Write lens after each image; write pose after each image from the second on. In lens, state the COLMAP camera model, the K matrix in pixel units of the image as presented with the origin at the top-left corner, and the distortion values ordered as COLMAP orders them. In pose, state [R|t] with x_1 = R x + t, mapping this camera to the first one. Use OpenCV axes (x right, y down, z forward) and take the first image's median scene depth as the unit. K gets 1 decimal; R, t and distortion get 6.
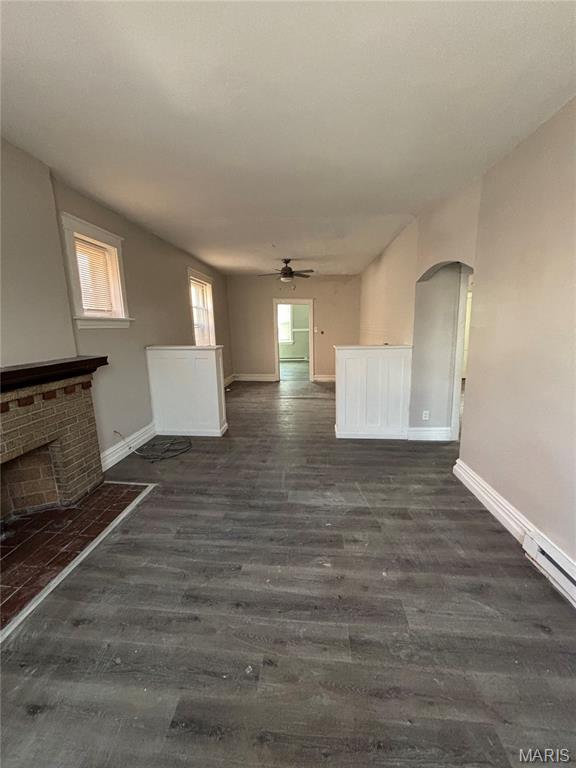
lens RADIAL K [[311.2, 0, 289.7], [0, 311.2, 381.4], [0, 0, 1]] dist [-0.000442, 0.001132]
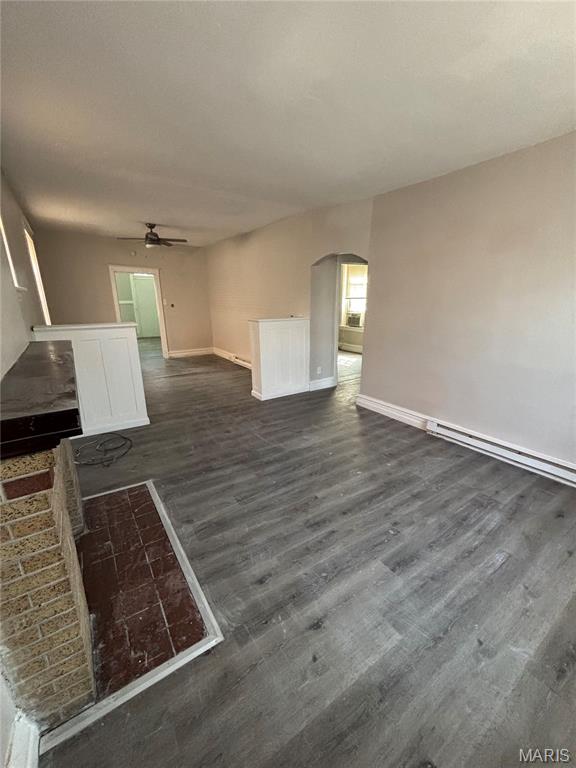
lens RADIAL K [[311.2, 0, 285.1], [0, 311.2, 384.5], [0, 0, 1]] dist [-0.000442, 0.001132]
pose [[0.783170, -0.156600, 0.601765, -0.724503], [0.099217, 0.986840, 0.127684, -0.021078], [-0.613841, -0.040293, 0.788401, 0.075203]]
